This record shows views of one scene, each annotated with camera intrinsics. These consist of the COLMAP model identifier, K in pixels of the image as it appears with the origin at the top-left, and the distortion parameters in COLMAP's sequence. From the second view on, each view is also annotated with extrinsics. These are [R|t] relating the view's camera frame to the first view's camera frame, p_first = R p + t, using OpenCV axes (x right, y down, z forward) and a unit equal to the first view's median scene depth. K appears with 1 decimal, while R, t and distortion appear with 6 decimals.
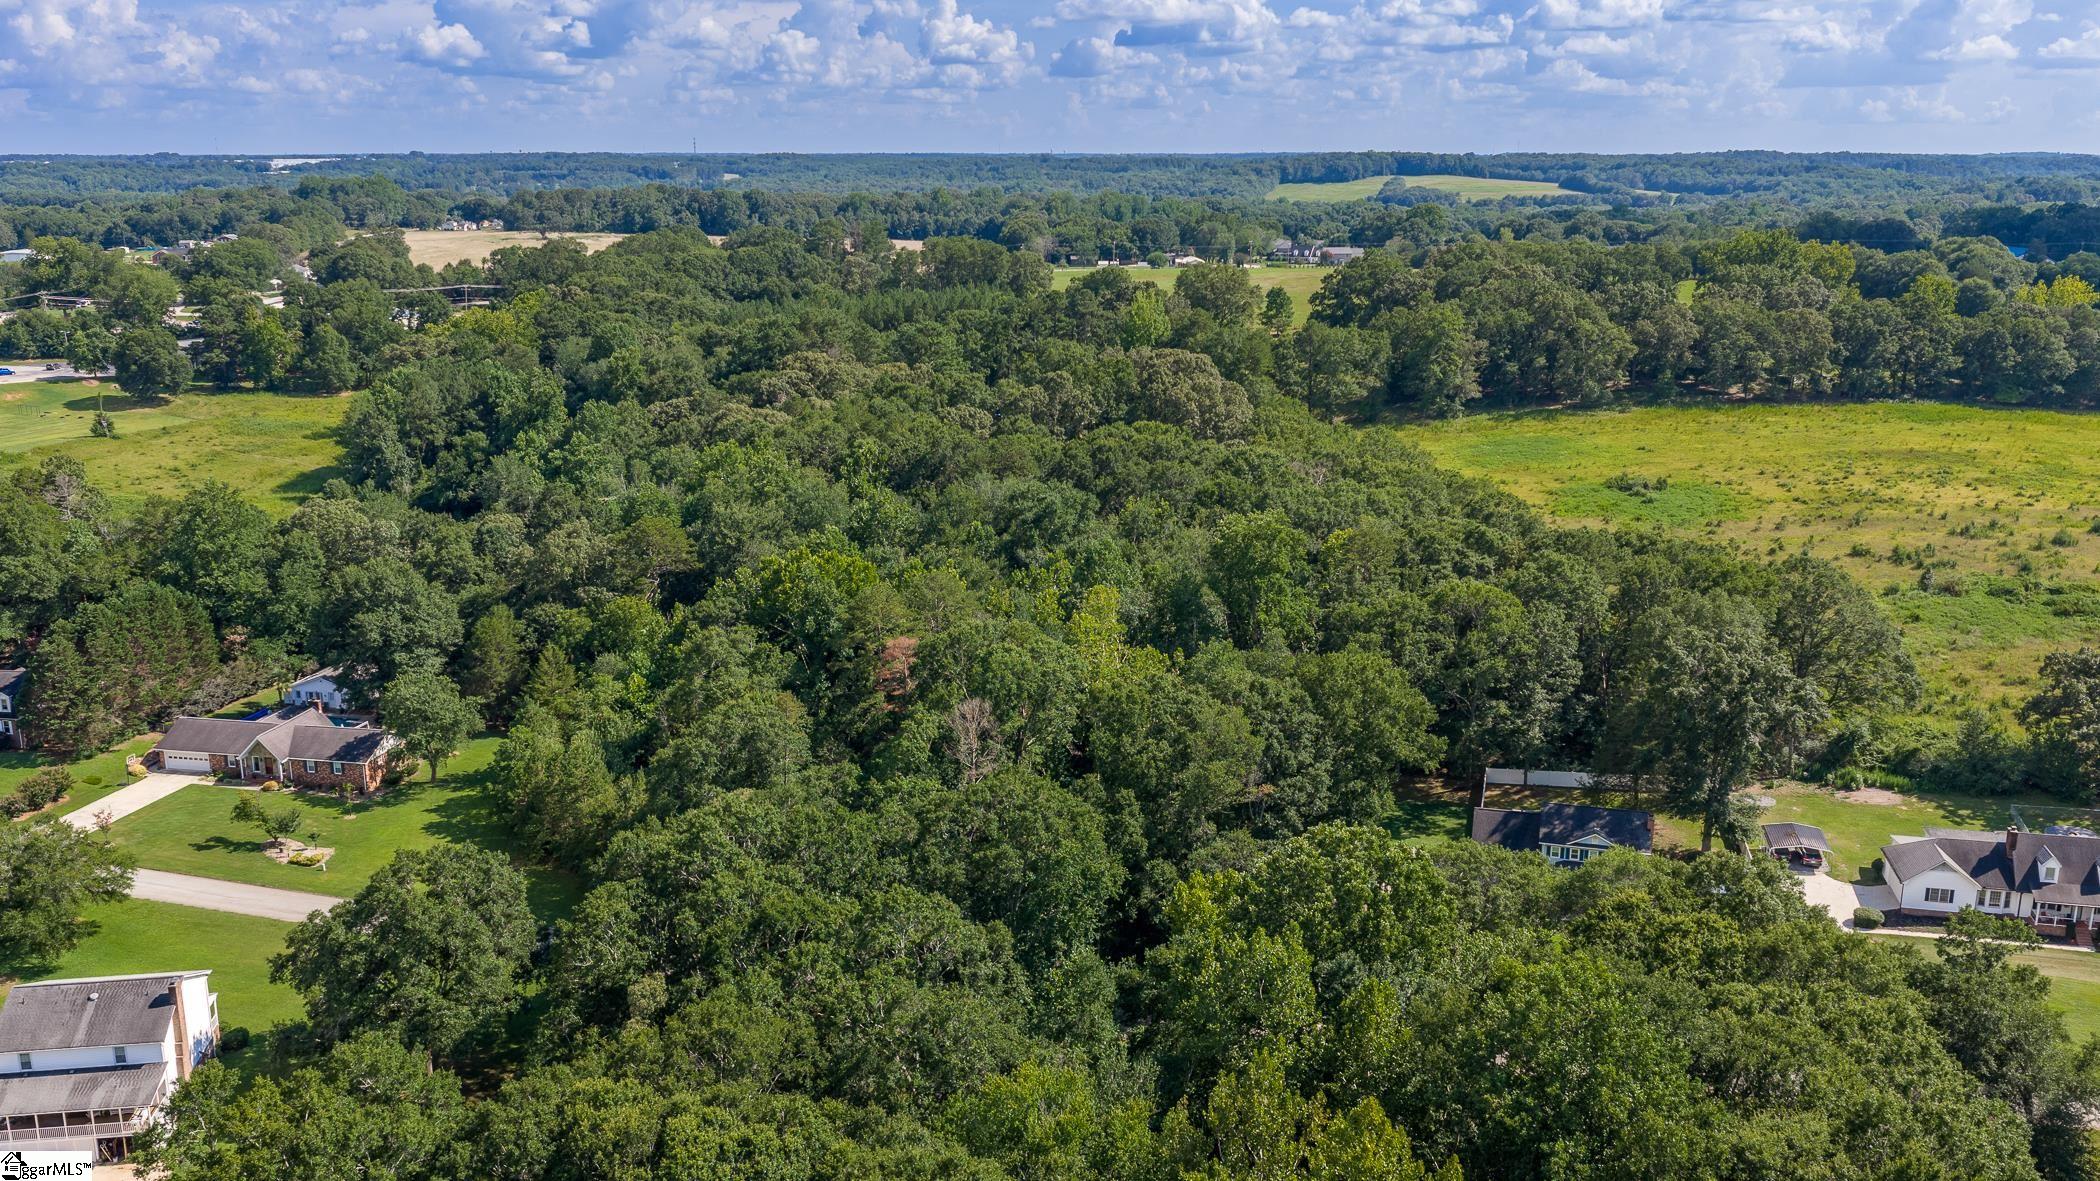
lens RADIAL K [[1727.9, 0, 1065.3], [0, 1727.9, 611.6], [0, 0, 1]] dist [0.027128, -0.058297]
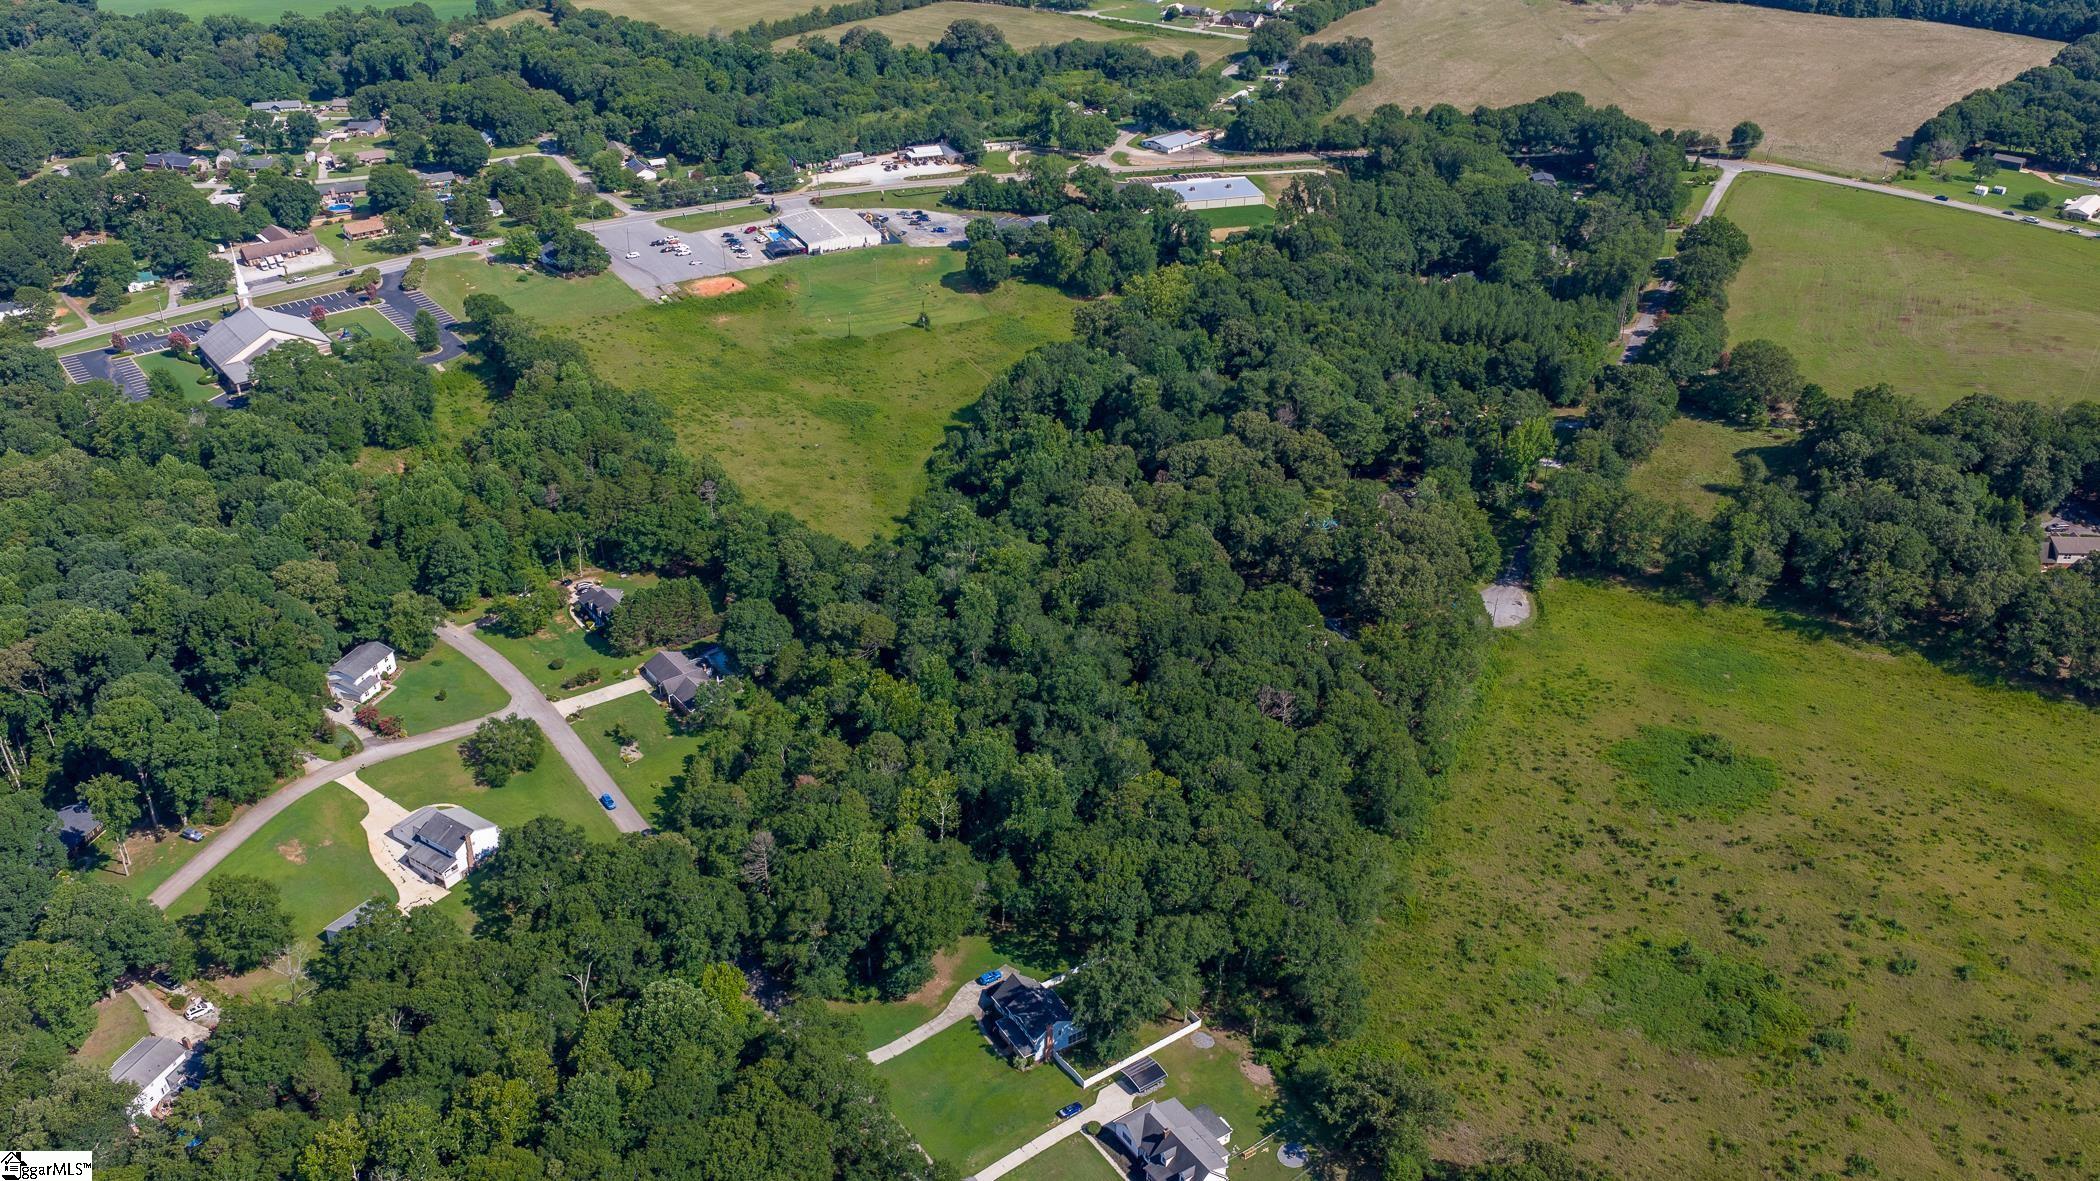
lens RADIAL K [[1727.9, 0, 1065.3], [0, 1727.9, 611.6], [0, 0, 1]] dist [0.027128, -0.058297]
pose [[0.733056, 0.347783, -0.584531, 0.357336], [-0.181123, 0.928174, 0.325097, -0.251211], [0.655609, -0.132443, 0.743394, -0.088713]]
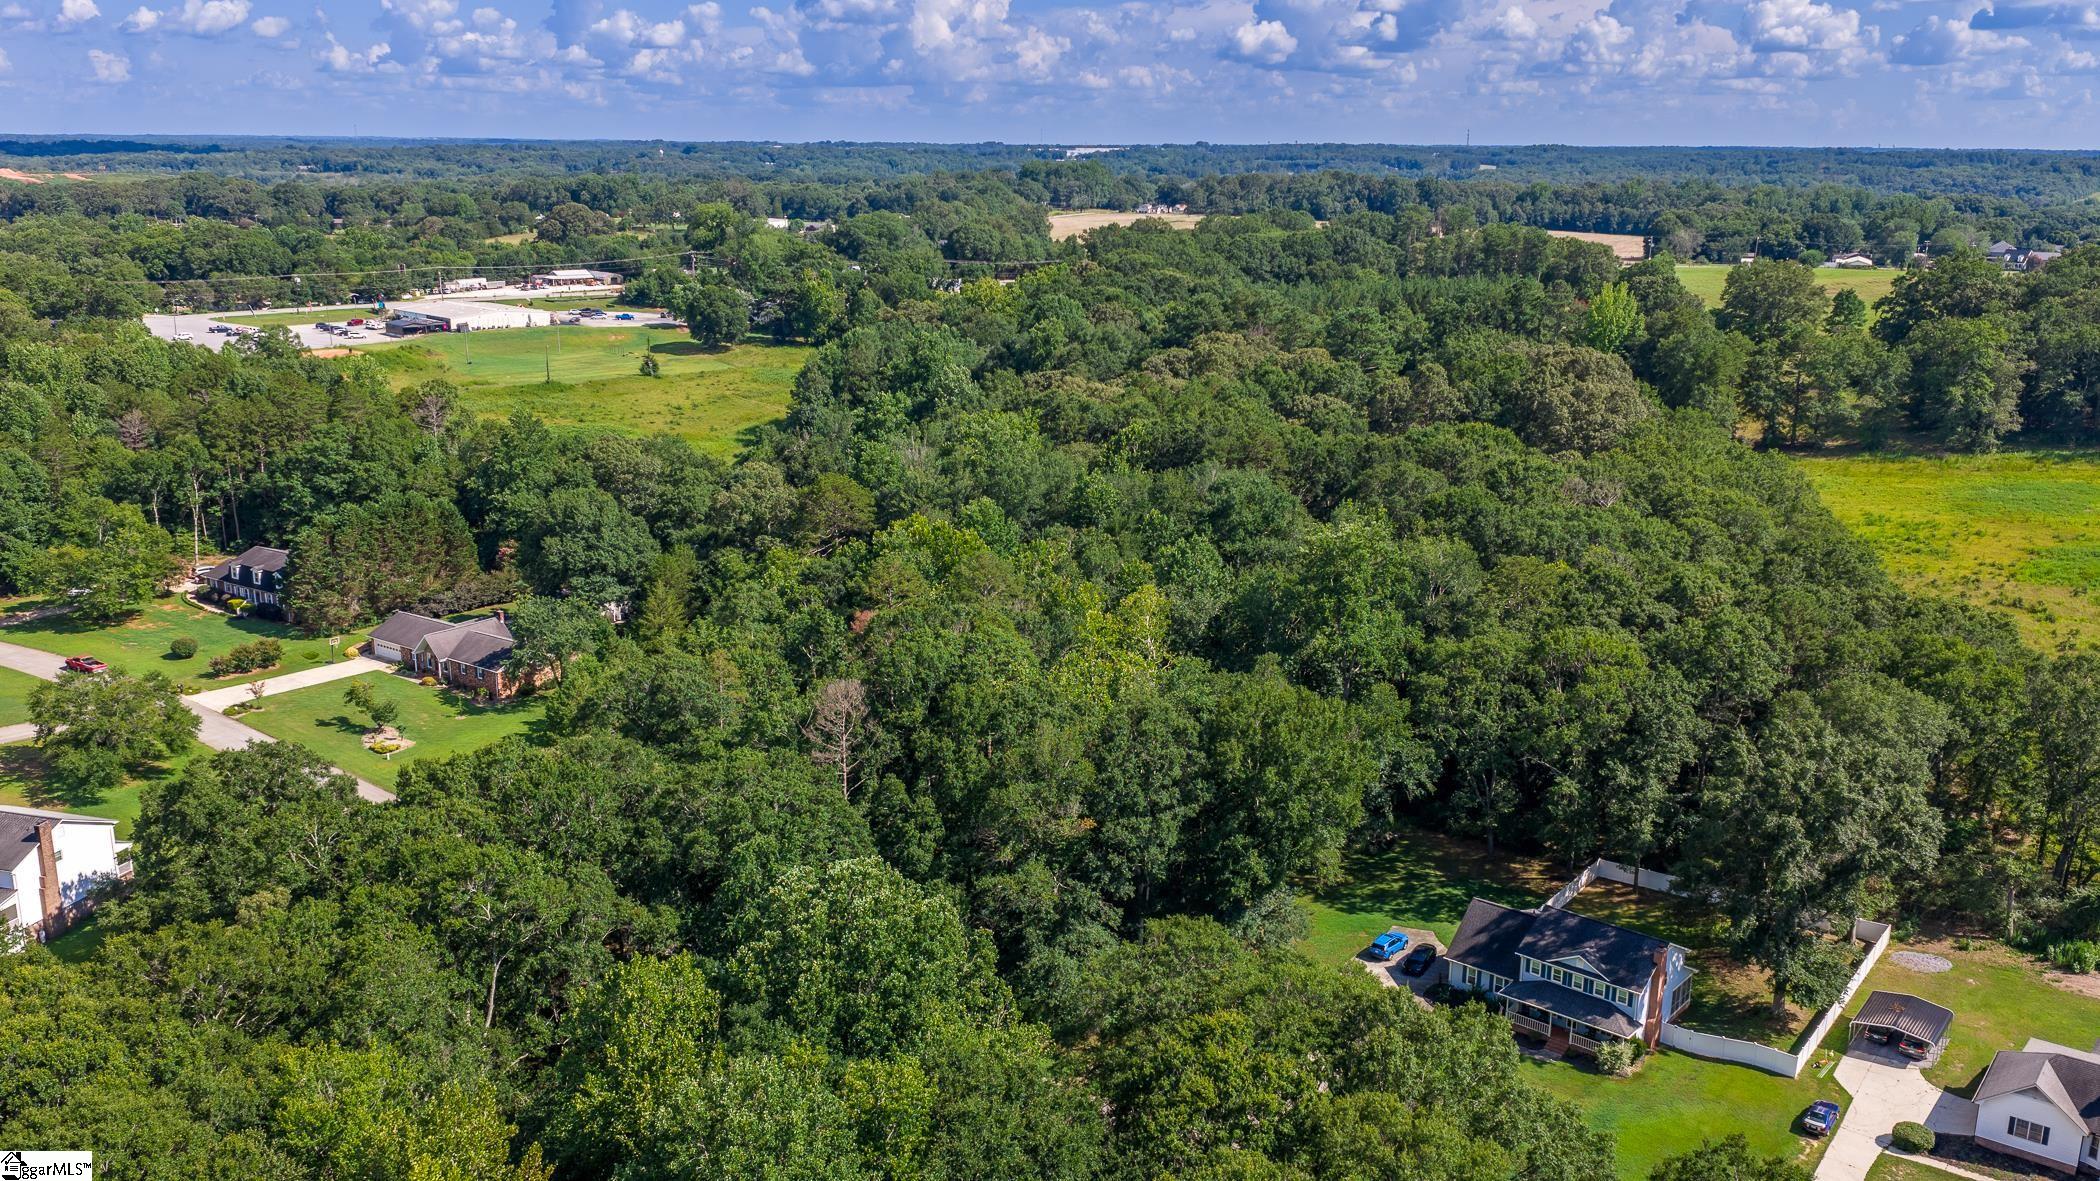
lens RADIAL K [[1727.9, 0, 1065.3], [0, 1727.9, 611.6], [0, 0, 1]] dist [0.027128, -0.058297]
pose [[0.905280, 0.116657, -0.408484, 0.110199], [-0.115078, 0.992947, 0.028535, -0.006806], [0.408931, 0.021175, 0.912319, 0.046736]]
